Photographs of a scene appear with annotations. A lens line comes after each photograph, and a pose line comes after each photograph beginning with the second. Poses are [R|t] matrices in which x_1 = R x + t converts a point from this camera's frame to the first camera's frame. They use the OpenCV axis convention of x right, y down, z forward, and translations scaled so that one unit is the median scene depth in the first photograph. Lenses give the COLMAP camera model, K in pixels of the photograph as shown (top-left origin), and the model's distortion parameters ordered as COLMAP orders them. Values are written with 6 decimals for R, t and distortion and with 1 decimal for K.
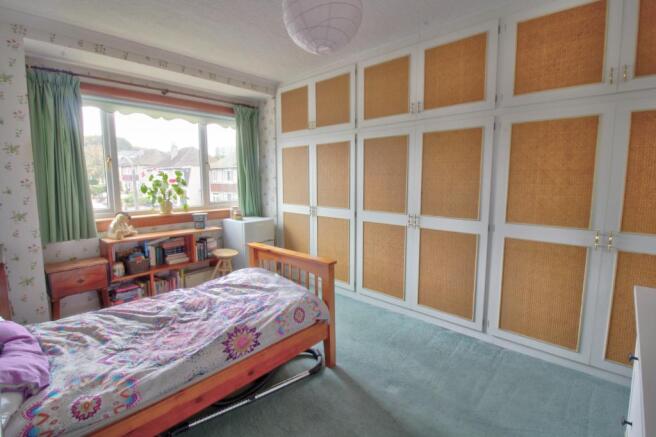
lens RADIAL K [[317.9, 0, 324.7], [0, 317.9, 215.6], [0, 0, 1]] dist [0.000757, -0.000984]
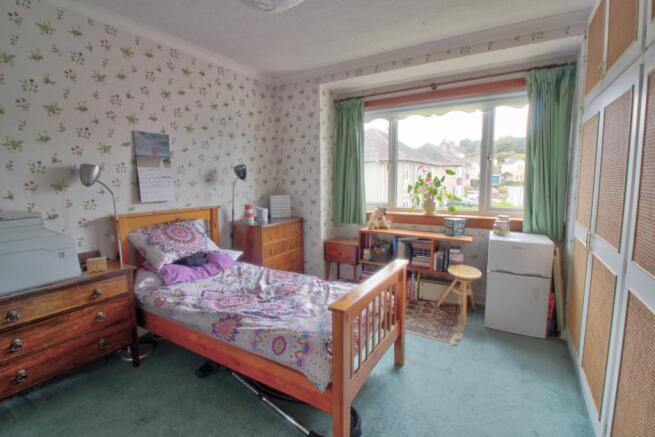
lens RADIAL K [[317.4, 0, 326.0], [0, 317.4, 215.8], [0, 0, 1]] dist [0.000757, -0.000984]
pose [[0.172062, 0.126035, -0.976990, 0.497493], [-0.108832, 0.988142, 0.108307, -0.089673], [0.979056, 0.087692, 0.183739, 0.648801]]
